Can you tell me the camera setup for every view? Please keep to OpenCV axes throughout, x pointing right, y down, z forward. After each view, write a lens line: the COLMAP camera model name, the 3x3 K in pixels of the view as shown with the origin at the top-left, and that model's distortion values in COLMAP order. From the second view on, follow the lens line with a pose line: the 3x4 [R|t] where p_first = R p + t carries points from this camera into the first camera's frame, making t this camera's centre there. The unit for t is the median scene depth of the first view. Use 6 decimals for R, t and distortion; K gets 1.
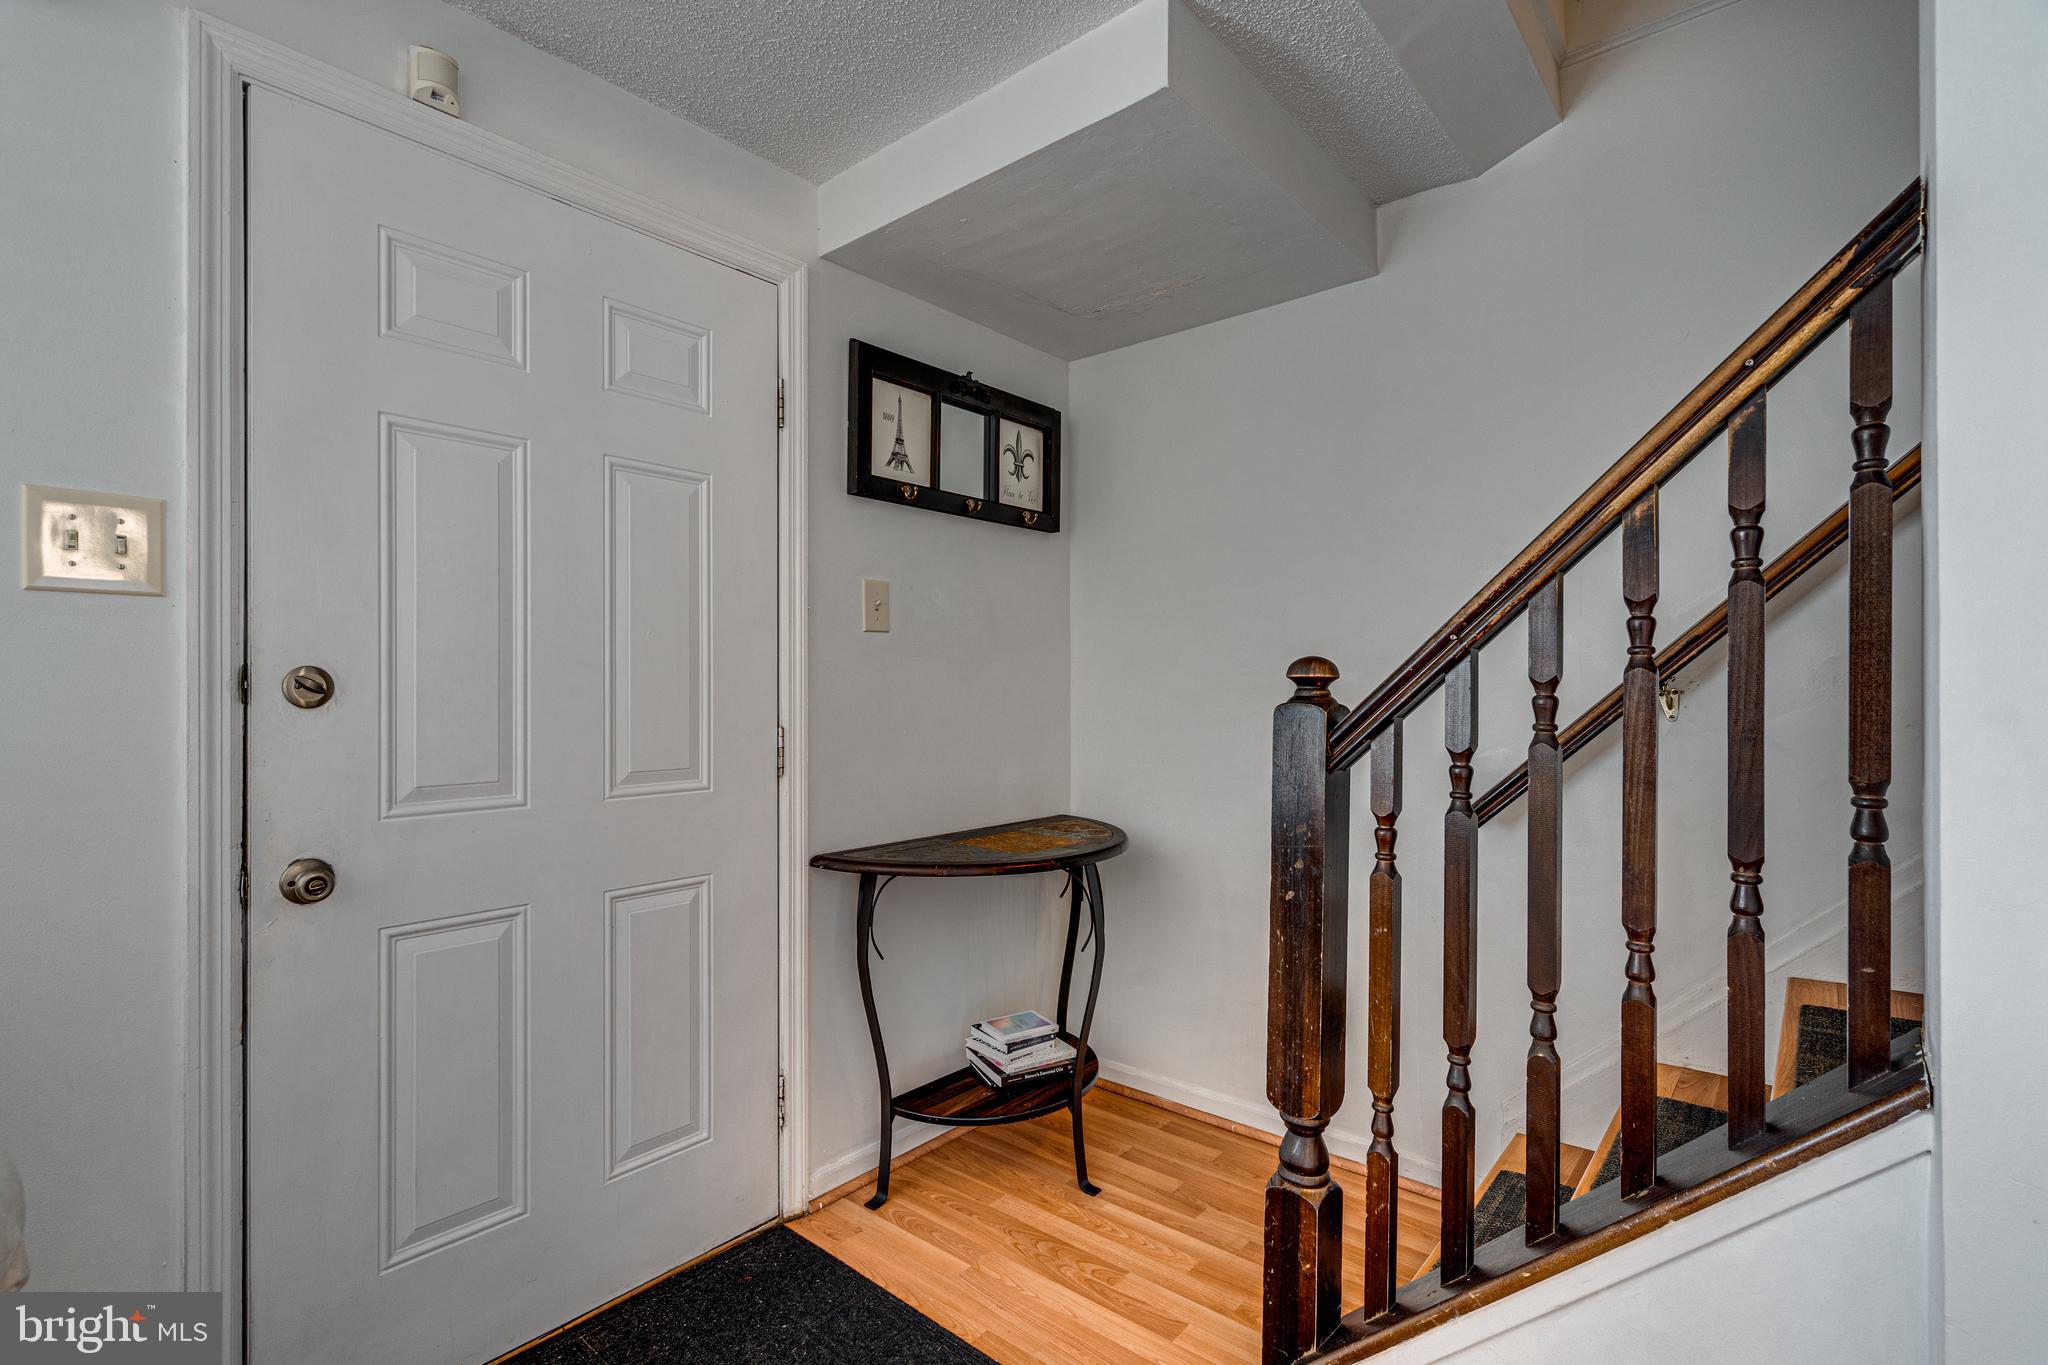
lens RADIAL K [[936.3, 0, 1040.7], [0, 936.3, 690.3], [0, 0, 1]] dist [-0.003127, 0.002024]
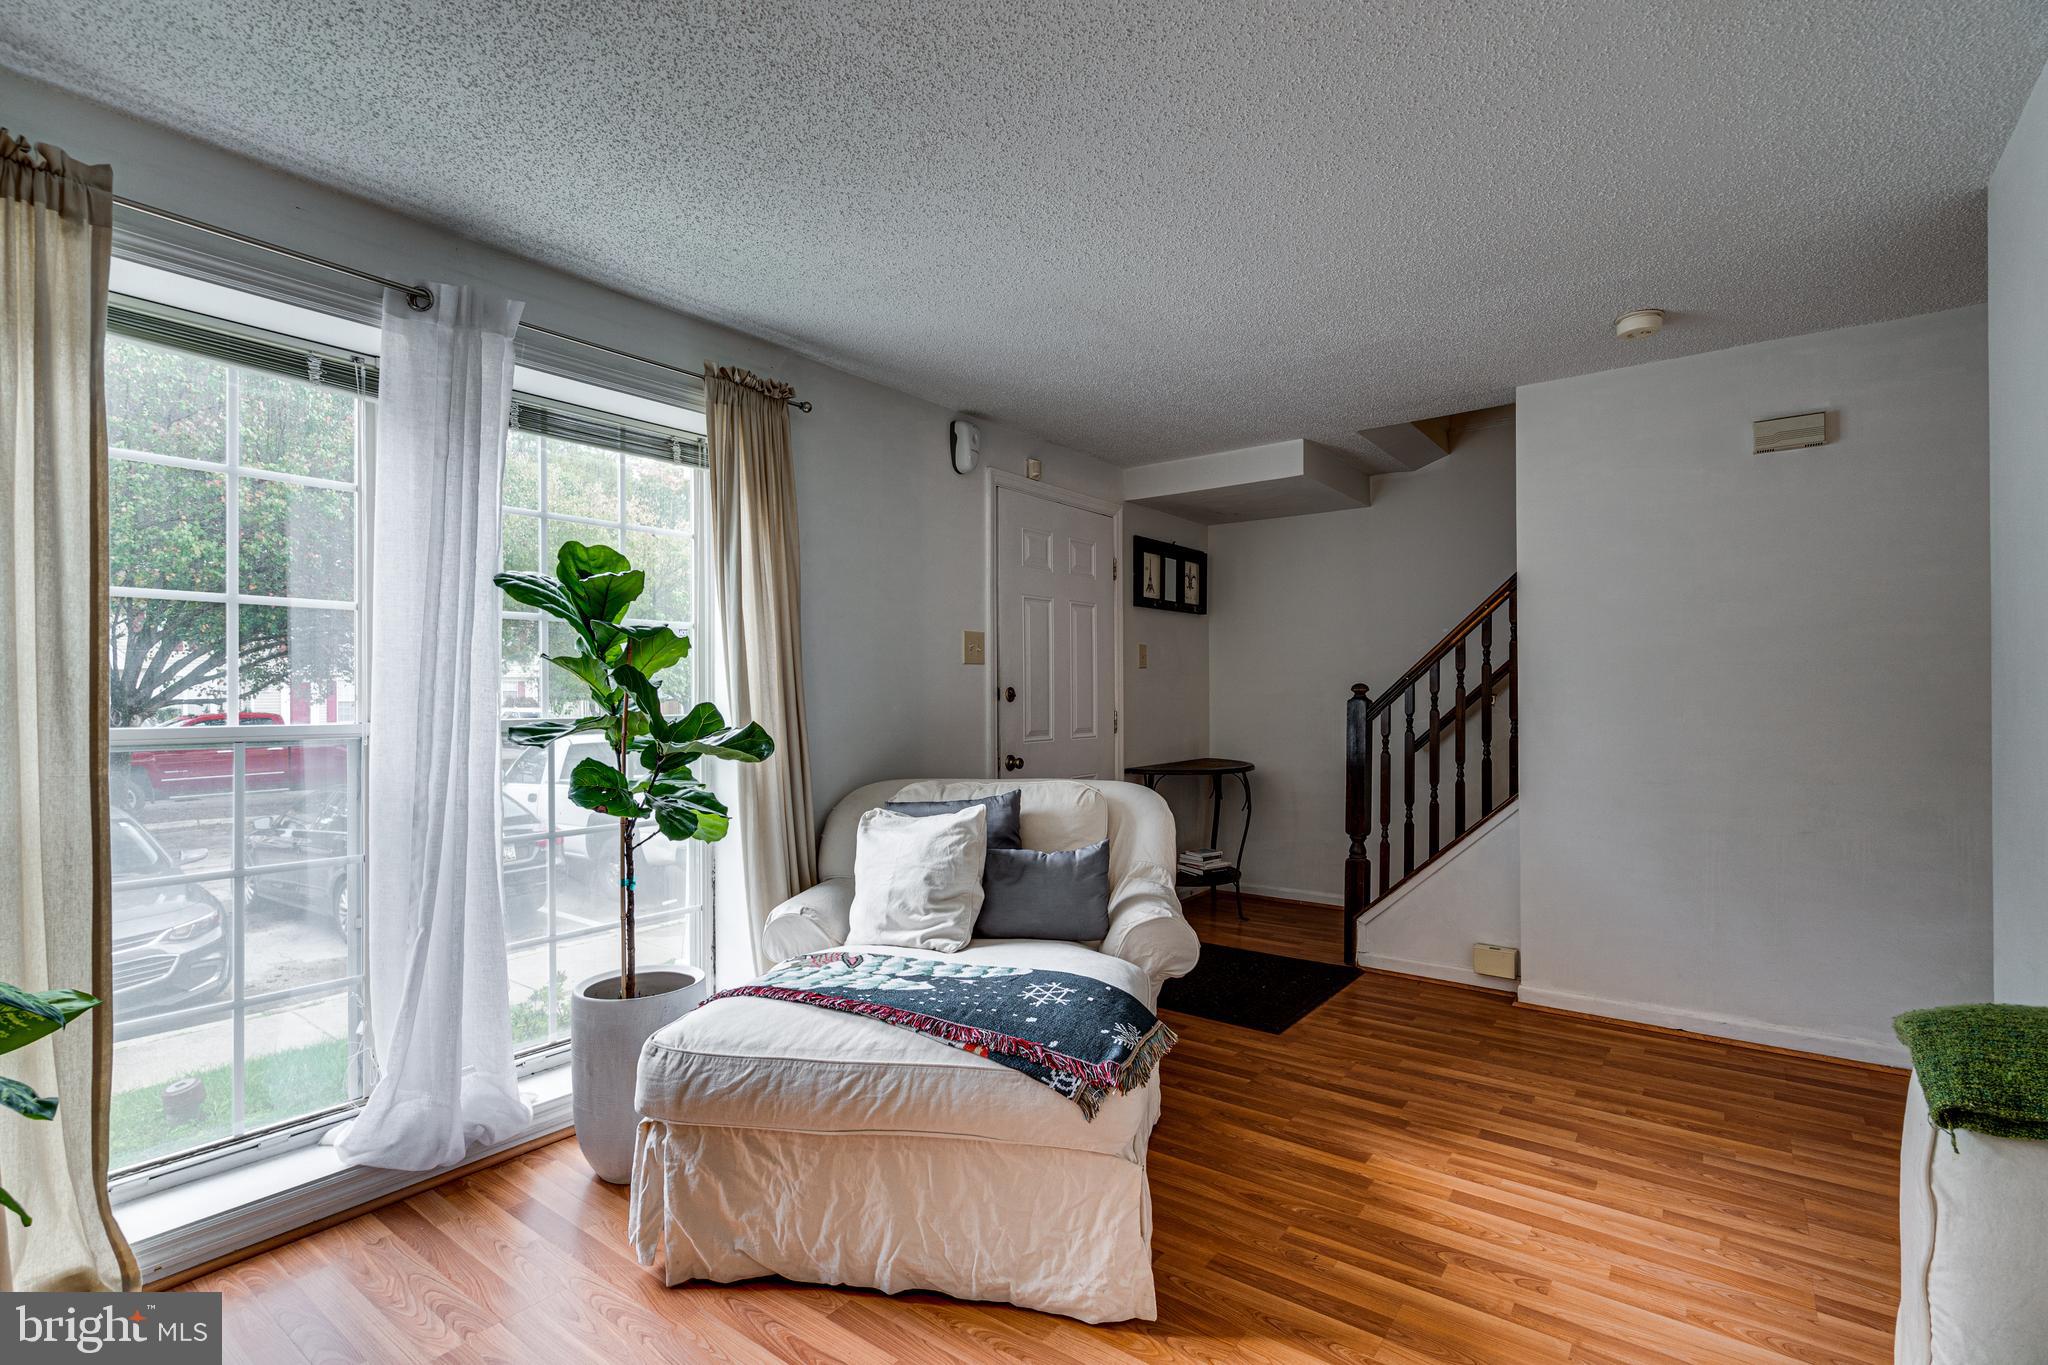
lens RADIAL K [[936.3, 0, 1025.2], [0, 936.3, 693.5], [0, 0, 1]] dist [-0.003127, 0.002024]
pose [[0.999313, -0.002784, 0.036954, -0.780968], [0.002796, 0.999996, -0.000268, -0.005703], [-0.036953, 0.000371, 0.999317, -1.711437]]
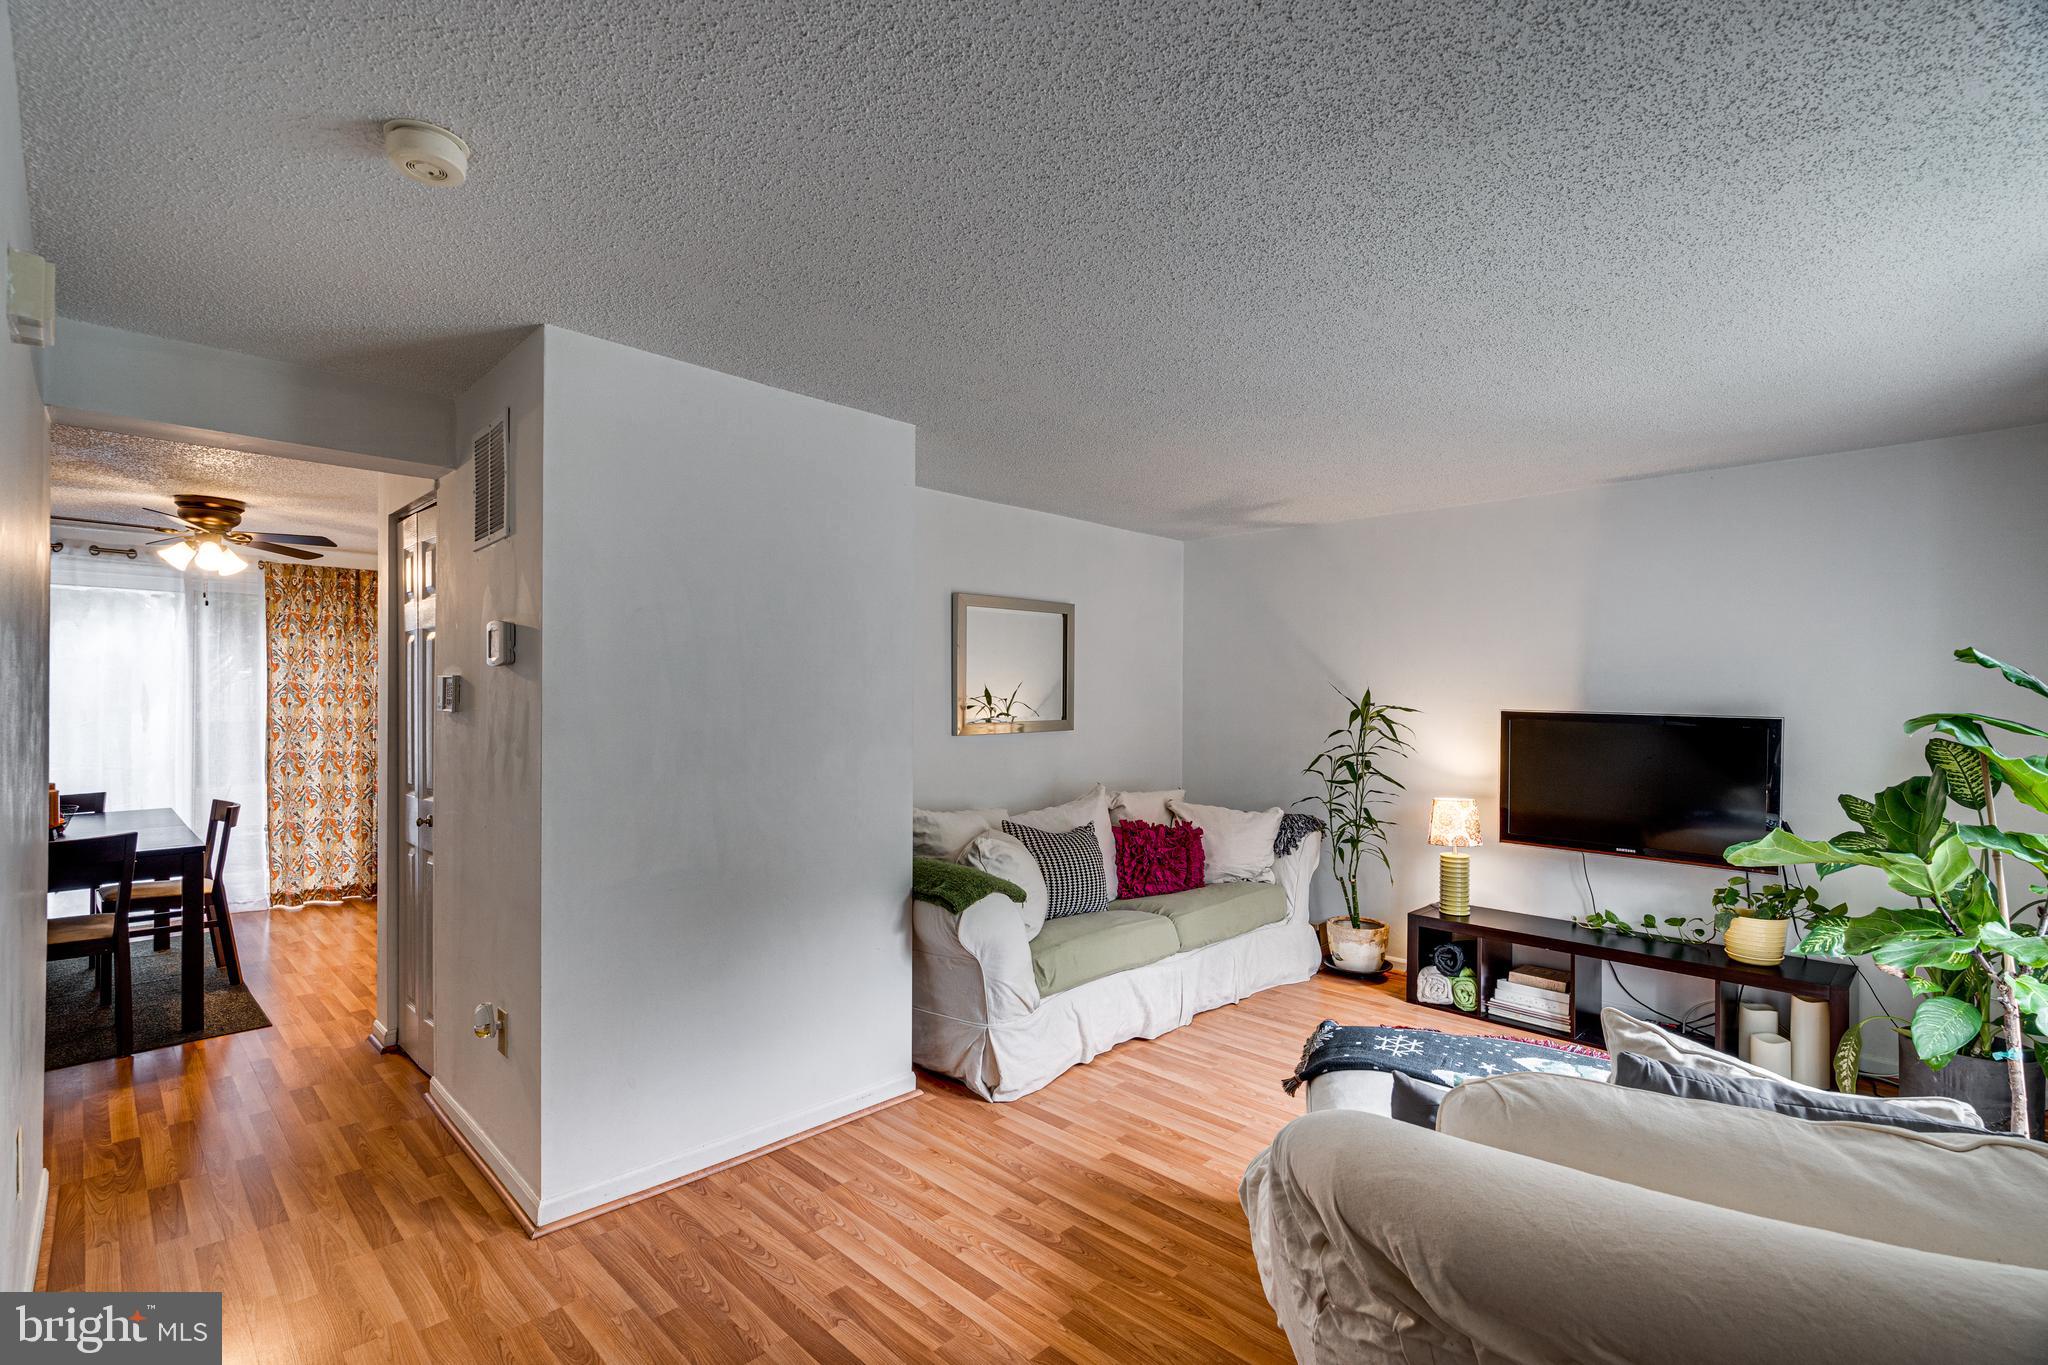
lens RADIAL K [[936.3, 0, 1023.7], [0, 936.3, 698.3], [0, 0, 1]] dist [-0.003127, 0.002024]
pose [[-0.995984, -0.003935, 0.089446, -0.250813], [-0.004102, 0.999990, -0.001676, -0.130492], [-0.089439, -0.002036, -0.995990, 1.072483]]
